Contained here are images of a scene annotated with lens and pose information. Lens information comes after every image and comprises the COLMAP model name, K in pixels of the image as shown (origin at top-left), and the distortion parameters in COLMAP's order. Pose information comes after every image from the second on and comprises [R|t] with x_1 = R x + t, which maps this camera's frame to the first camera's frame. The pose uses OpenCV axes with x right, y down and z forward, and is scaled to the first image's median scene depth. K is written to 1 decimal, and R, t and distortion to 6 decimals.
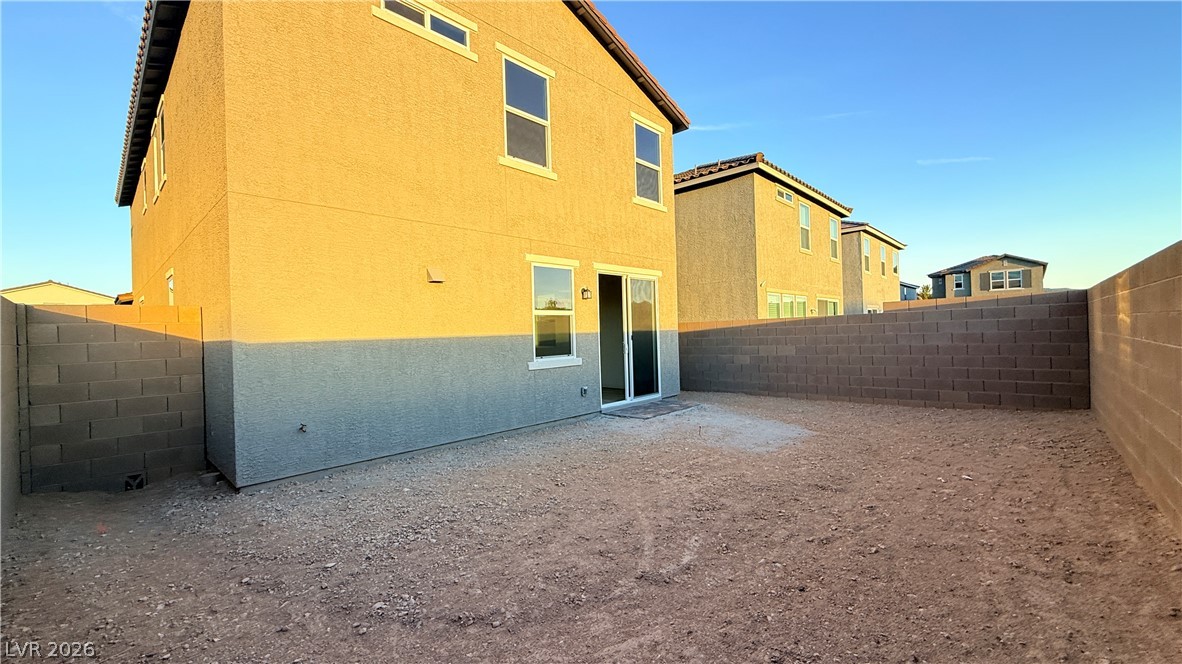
lens RADIAL K [[470.6, 0, 586.1], [0, 470.6, 335.5], [0, 0, 1]] dist [0.000207, -0.000138]
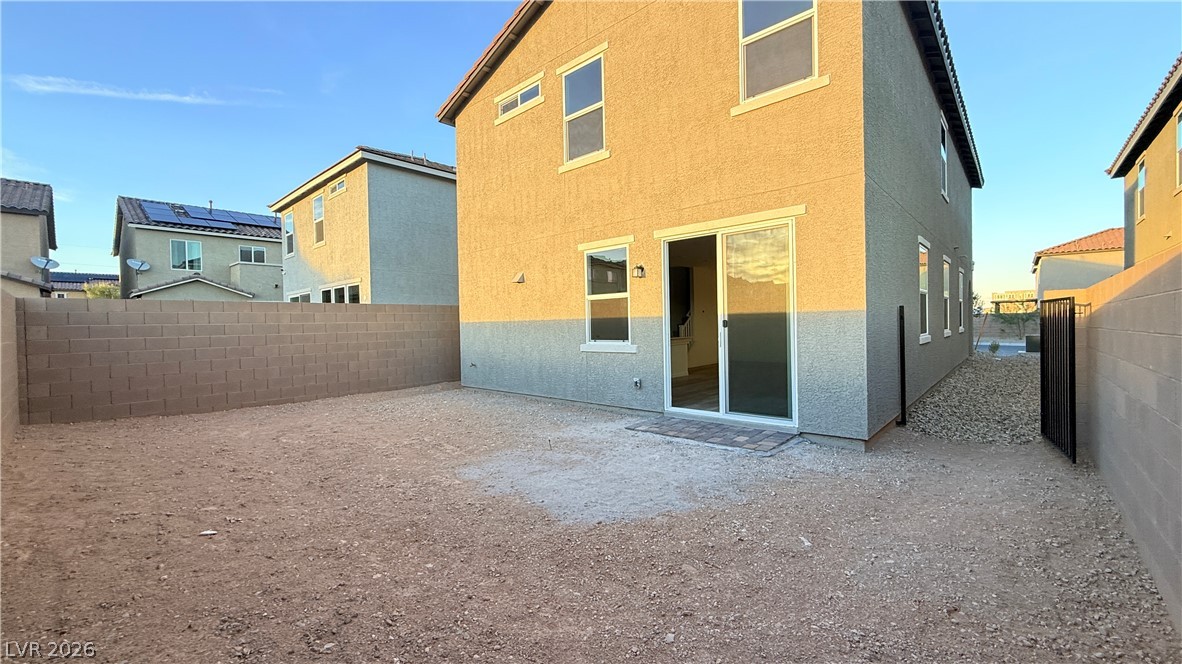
lens RADIAL K [[470.6, 0, 589.8], [0, 470.6, 331.8], [0, 0, 1]] dist [0.000207, -0.000138]
pose [[0.022992, 0.049602, -0.998504, 0.887584], [0.016956, 0.998605, 0.049997, -0.023320], [0.999592, -0.018080, 0.022119, 0.910669]]
